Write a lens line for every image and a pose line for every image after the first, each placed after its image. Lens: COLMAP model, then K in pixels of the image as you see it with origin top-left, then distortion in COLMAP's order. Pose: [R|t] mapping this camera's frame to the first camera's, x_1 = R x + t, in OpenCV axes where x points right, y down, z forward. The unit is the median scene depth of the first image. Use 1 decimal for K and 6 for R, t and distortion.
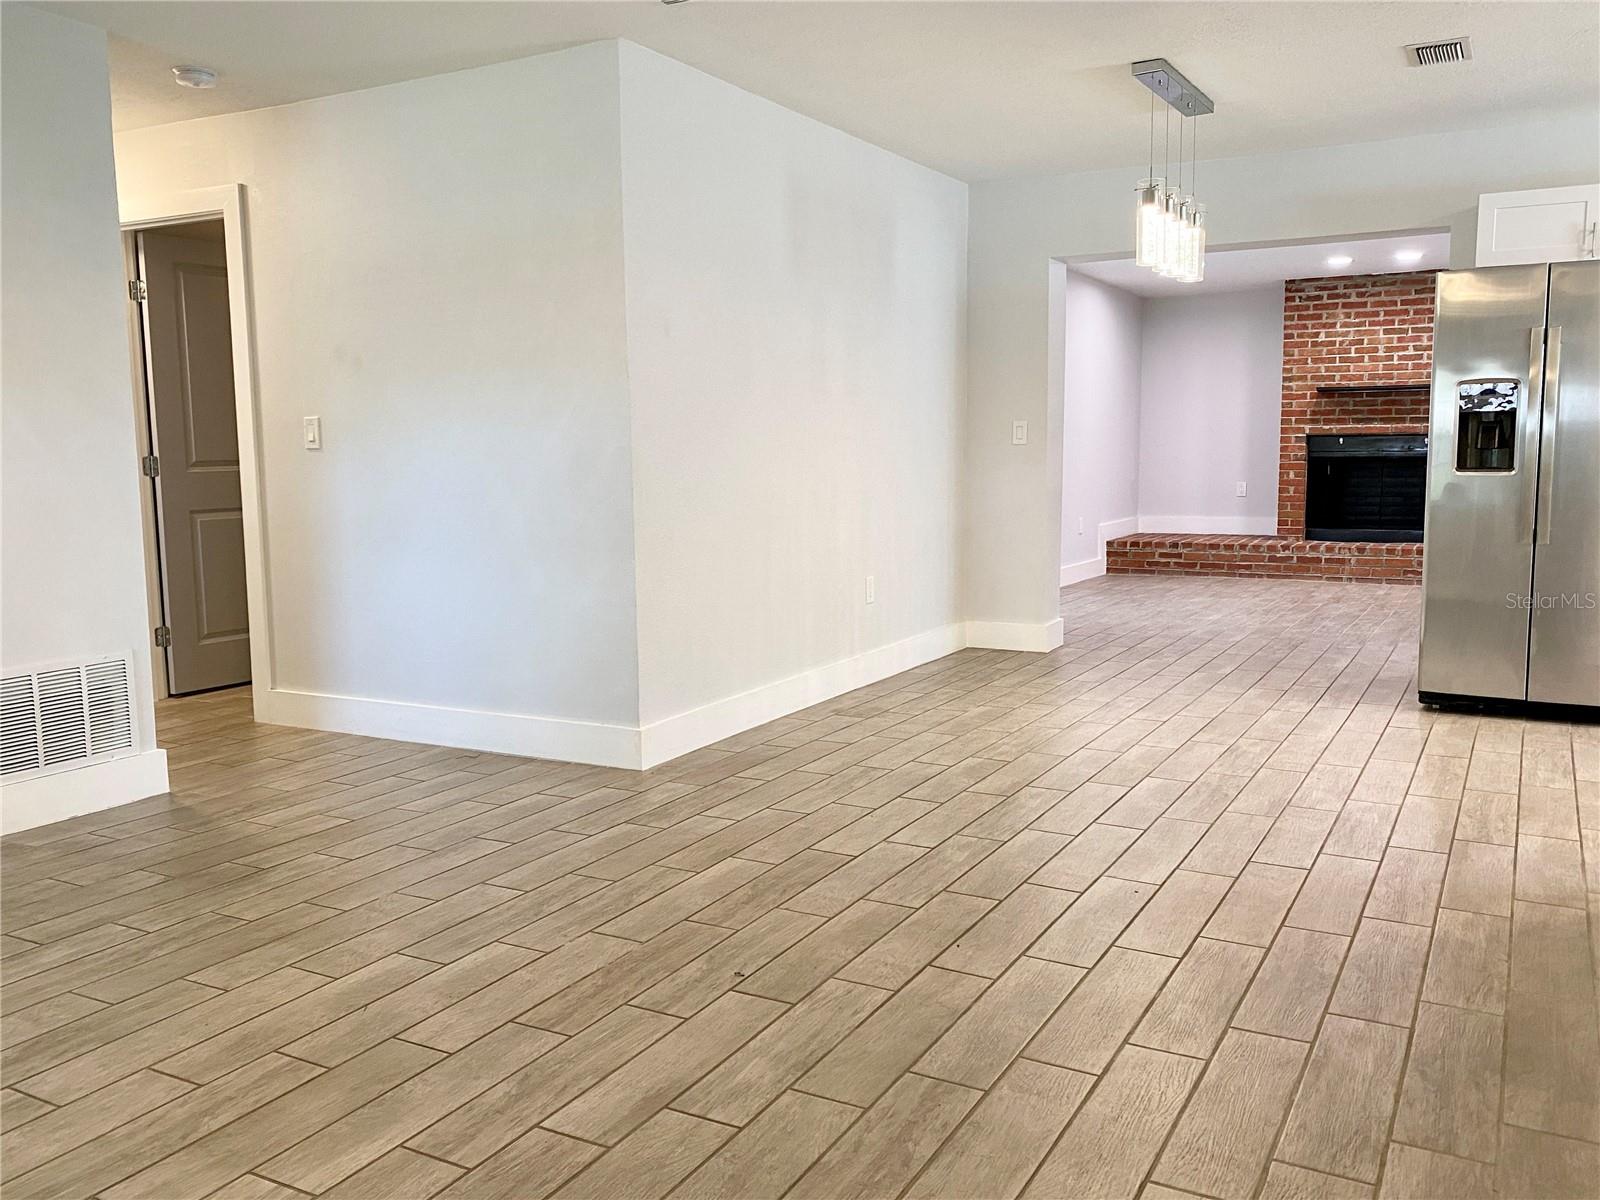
lens RADIAL K [[1316.1, 0, 800.0], [0, 1316.1, 600.0], [0, 0, 1]] dist [0.009768, -0.006528]
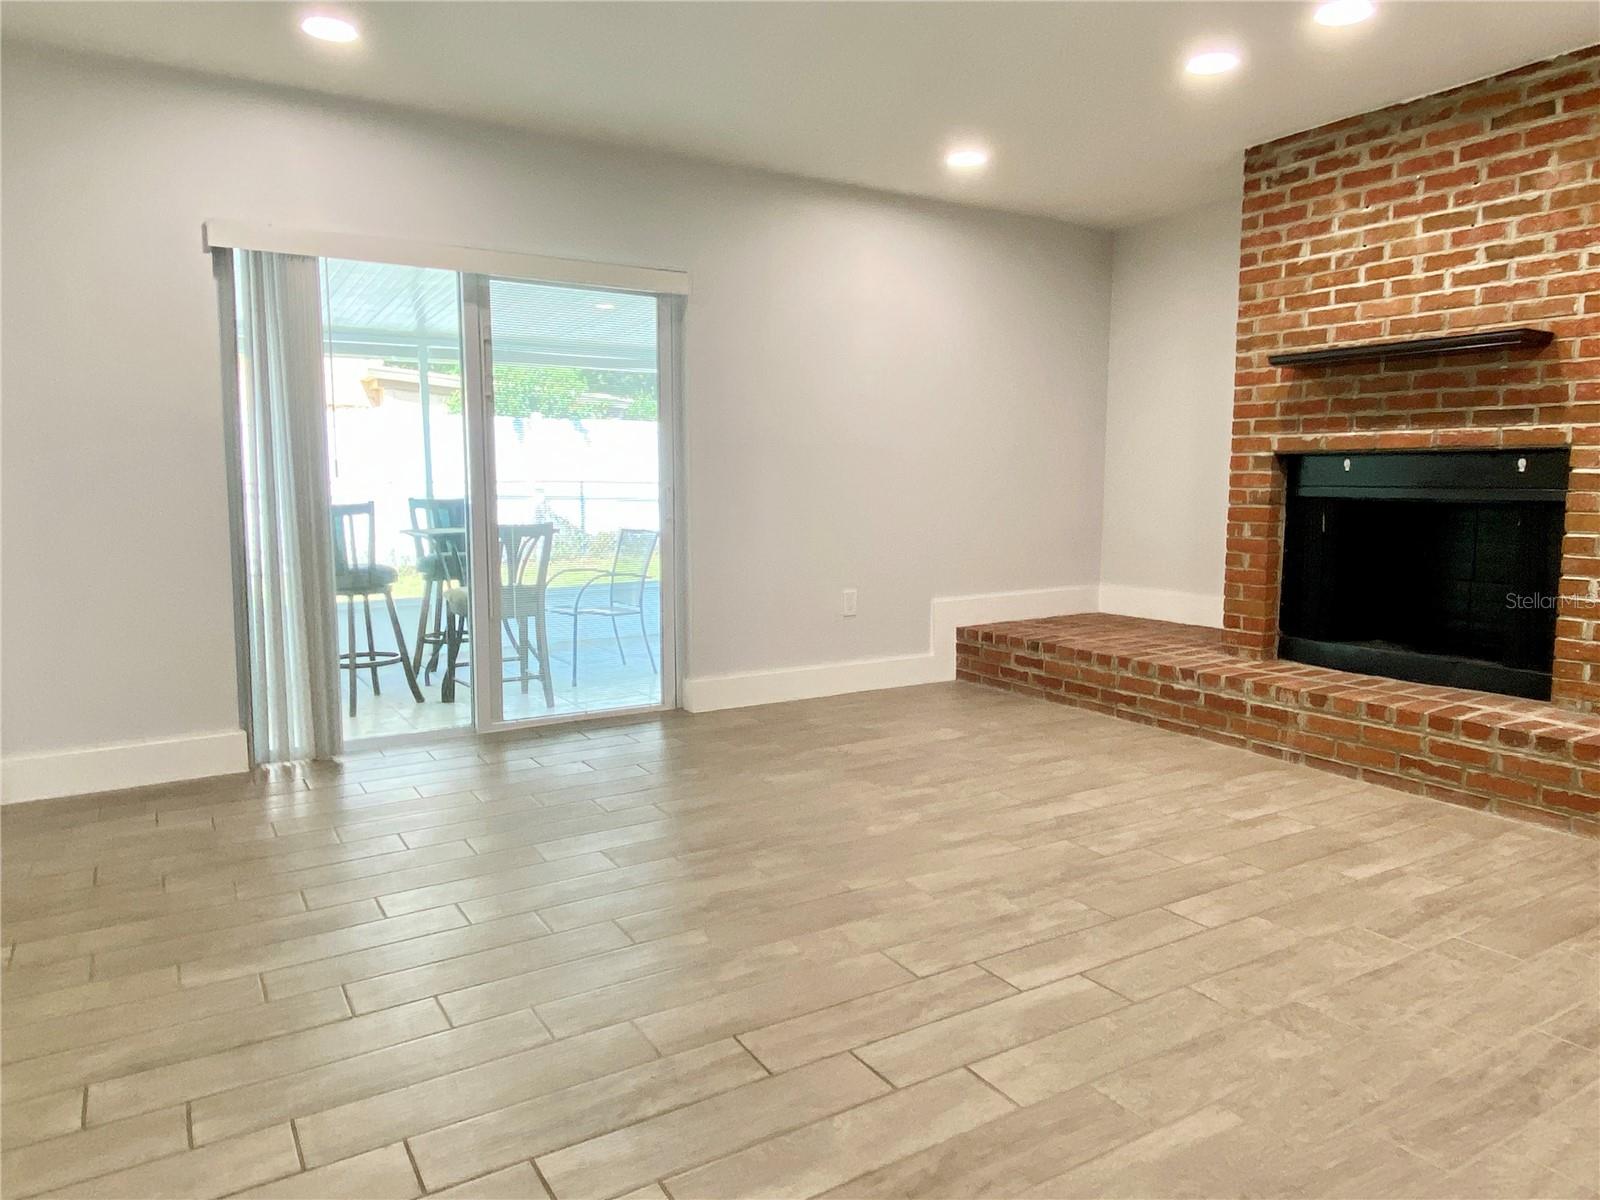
lens RADIAL K [[1049.7, 0, 787.4], [0, 1049.7, 594.8], [0, 0, 1]] dist [0.041115, -0.046829]
pose [[0.868937, 0.063074, -0.490886, 0.438527], [-0.061895, 0.997908, 0.018659, -0.069310], [0.491037, 0.014170, 0.871024, 0.574346]]
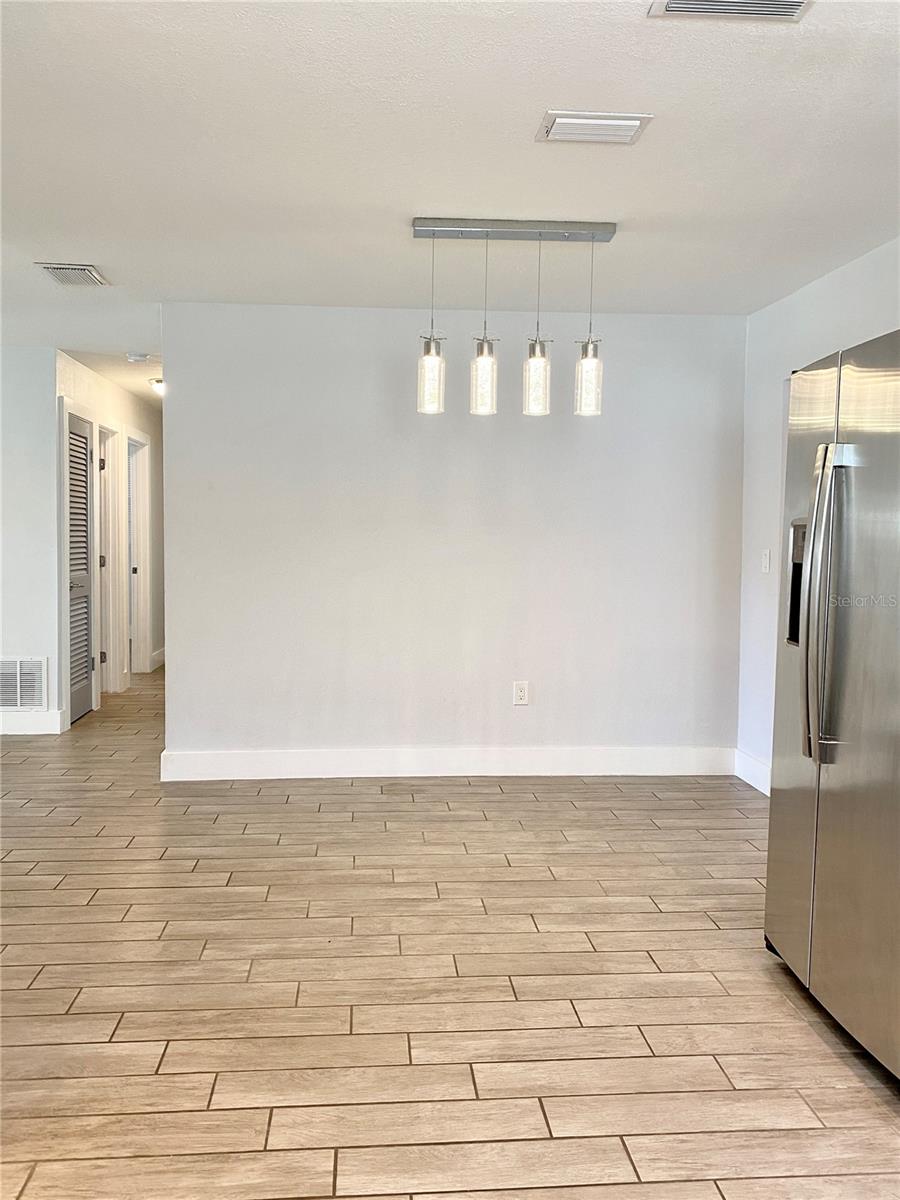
lens RADIAL K [[987.1, 0, 450.0], [0, 987.1, 600.0], [0, 0, 1]] dist [0.009768, -0.006528]
pose [[0.565628, 0.072650, -0.821454, 0.420686], [-0.116430, 0.993169, 0.007667, -0.052294], [0.816400, 0.091305, 0.570223, 0.266066]]
